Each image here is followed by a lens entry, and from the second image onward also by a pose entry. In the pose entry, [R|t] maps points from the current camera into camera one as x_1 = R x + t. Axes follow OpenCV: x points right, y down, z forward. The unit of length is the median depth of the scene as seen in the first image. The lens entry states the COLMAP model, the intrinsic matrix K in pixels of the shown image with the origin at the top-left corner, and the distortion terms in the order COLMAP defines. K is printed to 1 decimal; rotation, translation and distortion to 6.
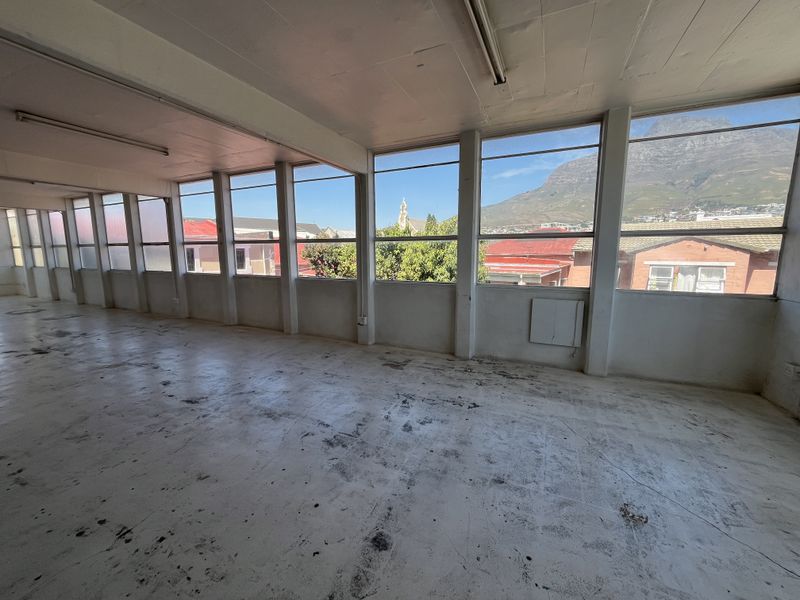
lens RADIAL K [[325.8, 0, 397.1], [0, 325.8, 299.7], [0, 0, 1]] dist [-0.002585, 0.000636]
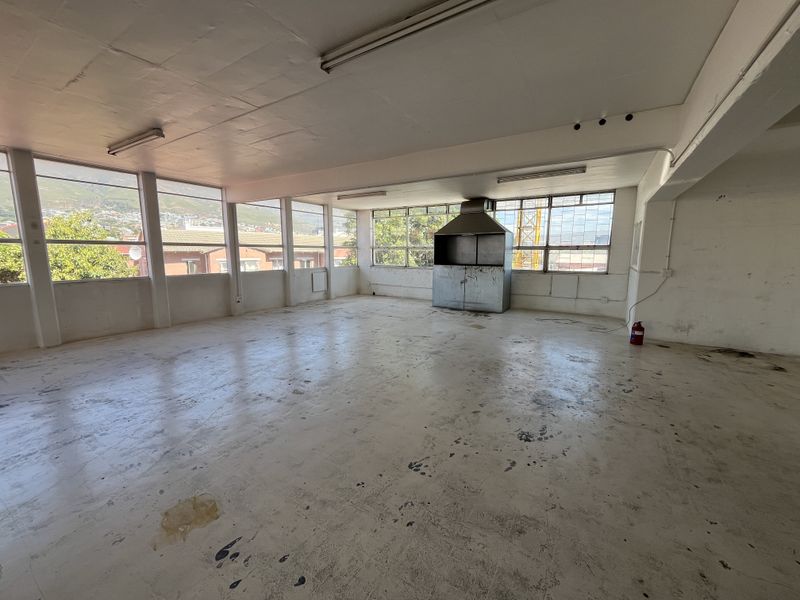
lens RADIAL K [[325.8, 0, 398.9], [0, 325.8, 298.1], [0, 0, 1]] dist [-0.002585, 0.000636]
pose [[0.119729, -0.137119, 0.983292, -2.154774], [0.138757, 0.983007, 0.120183, -0.027002], [-0.983062, 0.122049, 0.136721, 0.088691]]
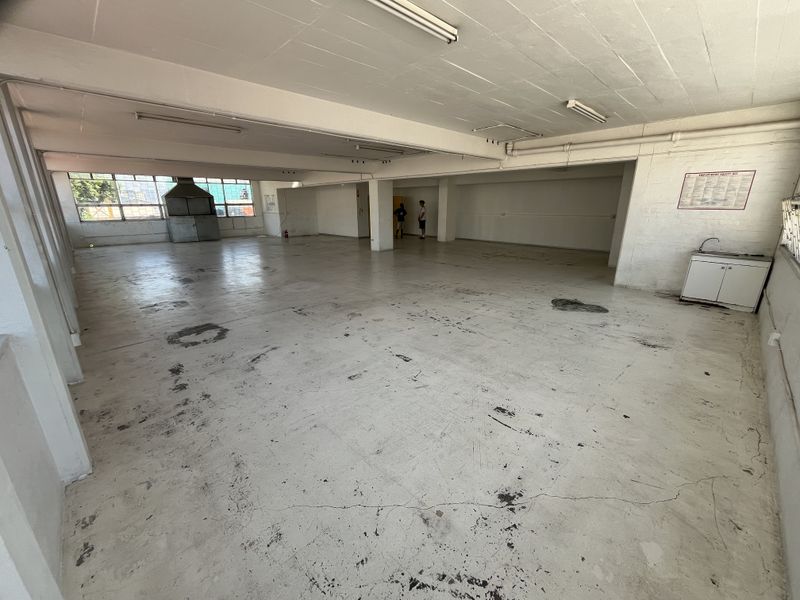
lens RADIAL K [[325.8, 0, 396.2], [0, 325.8, 301.1], [0, 0, 1]] dist [-0.002585, 0.000636]
pose [[-0.933645, -0.093300, 0.345835, -3.689774], [0.061443, 0.909457, 0.411233, -0.467494], [-0.352890, 0.405195, -0.843378, 2.953458]]
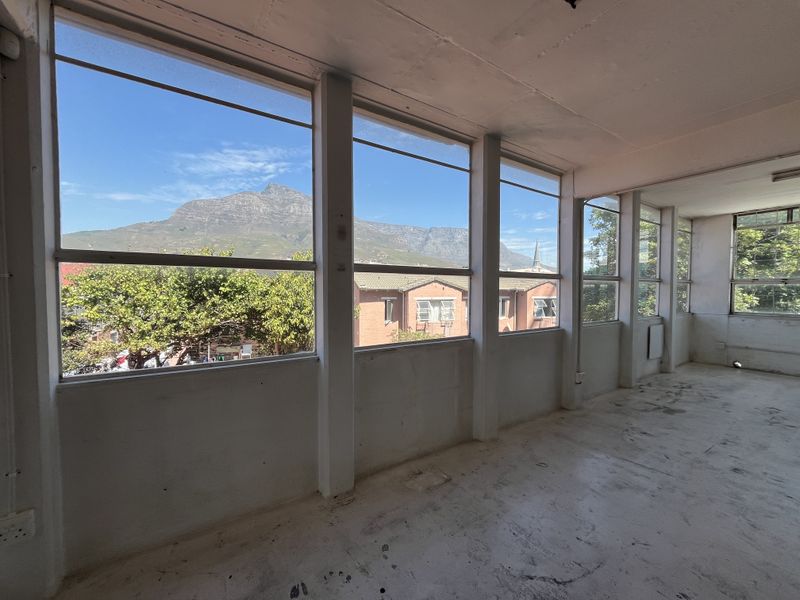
lens RADIAL K [[325.8, 0, 398.3], [0, 325.8, 298.0], [0, 0, 1]] dist [-0.002585, 0.000636]
pose [[0.526052, -0.020639, 0.850202, -1.442854], [0.122639, 0.991097, -0.051823, -0.203475], [-0.841563, 0.131530, 0.523900, 1.325951]]
